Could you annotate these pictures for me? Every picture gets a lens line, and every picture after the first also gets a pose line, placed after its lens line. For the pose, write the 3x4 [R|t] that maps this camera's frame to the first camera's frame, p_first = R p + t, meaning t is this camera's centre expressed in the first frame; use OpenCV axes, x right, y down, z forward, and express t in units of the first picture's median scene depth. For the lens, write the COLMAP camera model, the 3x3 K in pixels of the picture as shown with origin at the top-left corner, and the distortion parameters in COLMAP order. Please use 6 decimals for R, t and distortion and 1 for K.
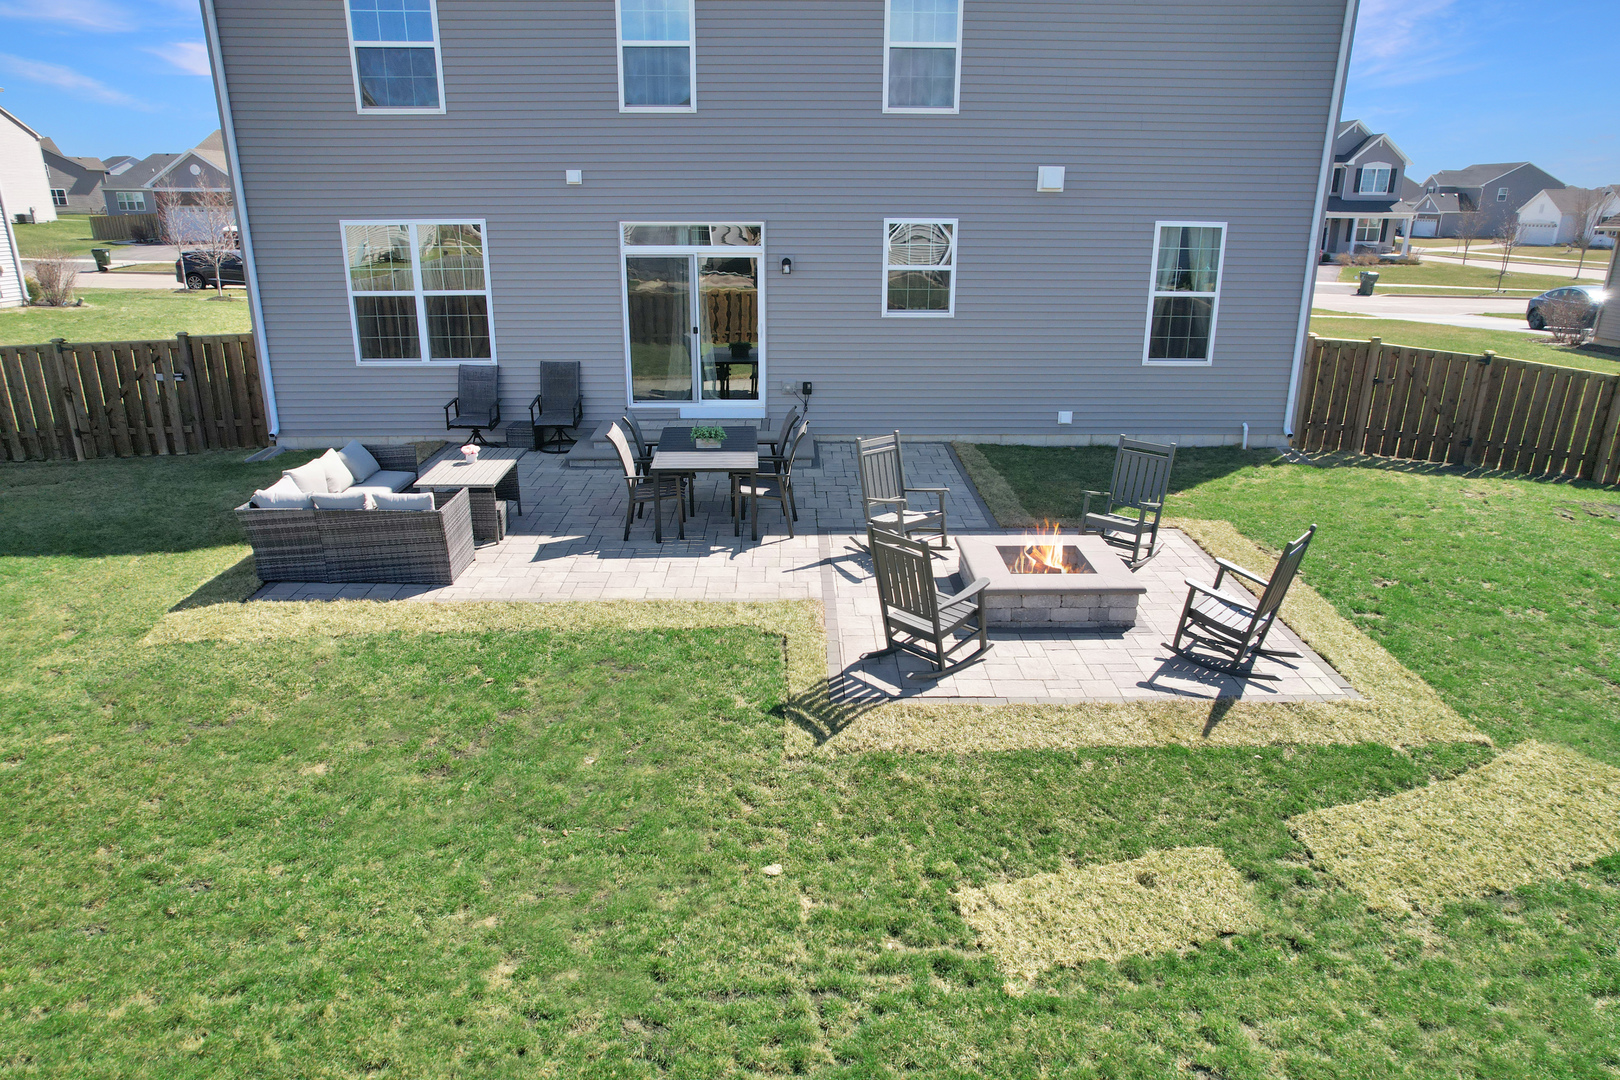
lens RADIAL K [[1033.8, 0, 811.9], [0, 1033.8, 535.6], [0, 0, 1]] dist [-0.063758, 0.054788]
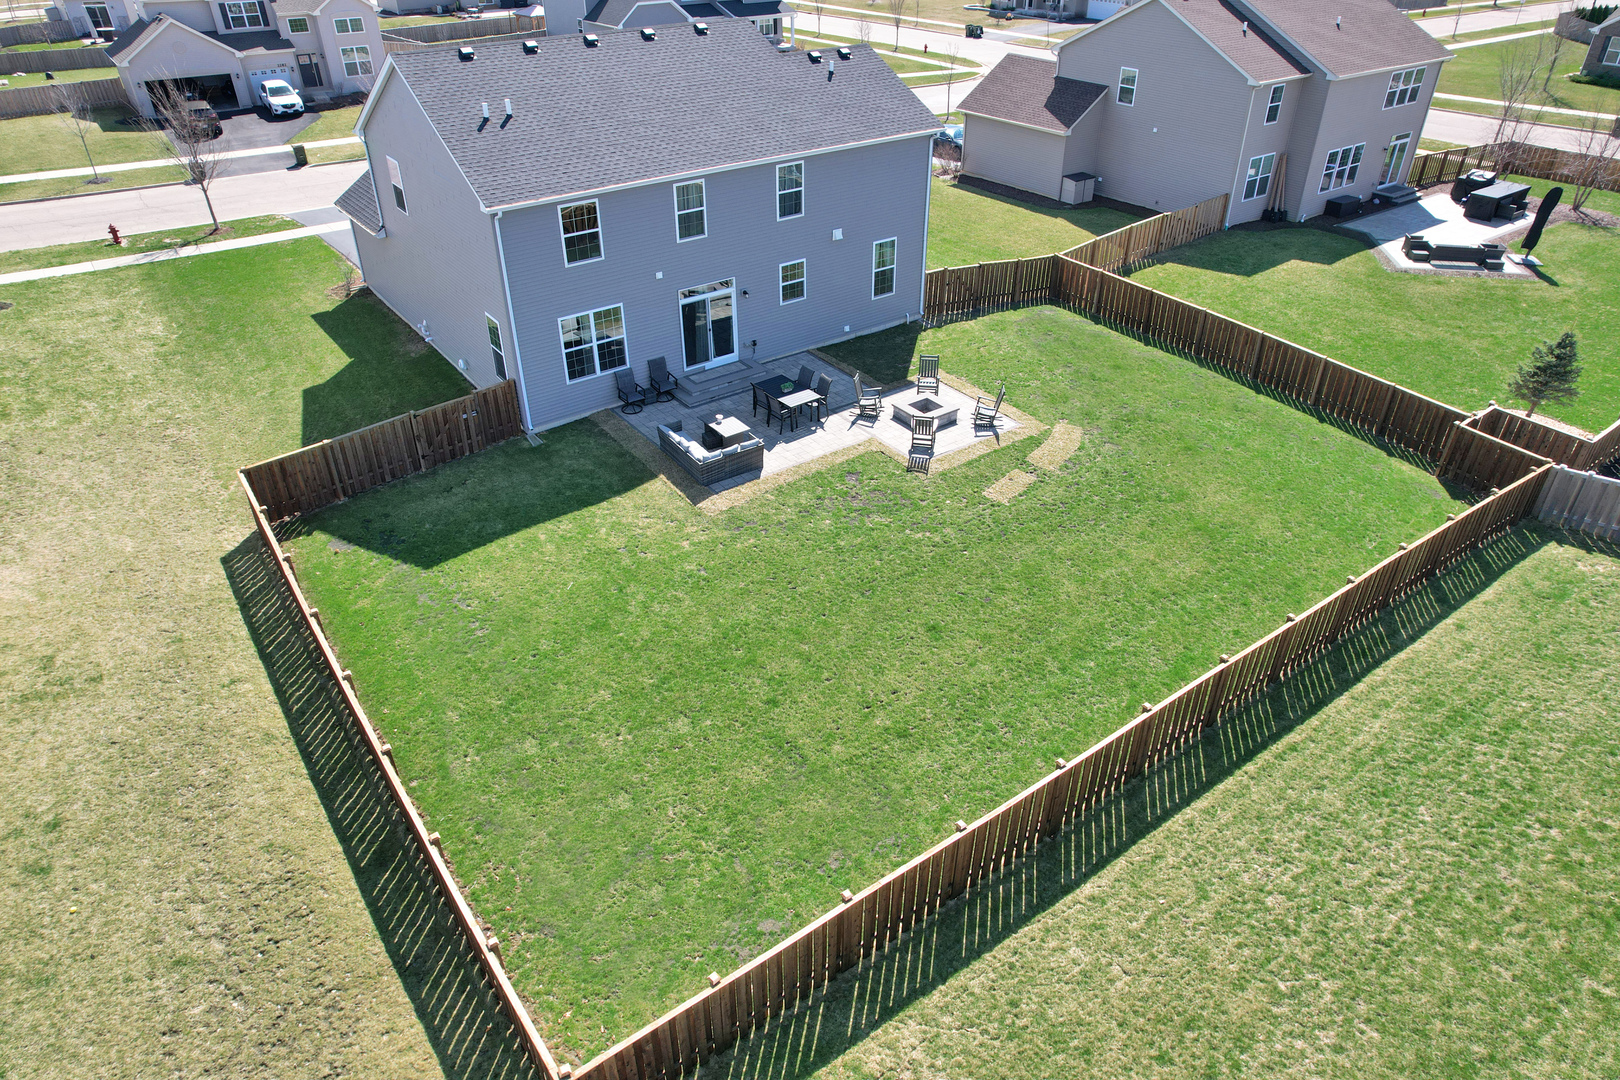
lens RADIAL K [[1033.8, 0, 811.9], [0, 1033.8, 535.6], [0, 0, 1]] dist [-0.063758, 0.054788]
pose [[0.818662, -0.321175, 0.476066, -1.456338], [0.188601, 0.933371, 0.305366, -0.546661], [-0.542422, -0.160205, 0.824690, -1.286590]]
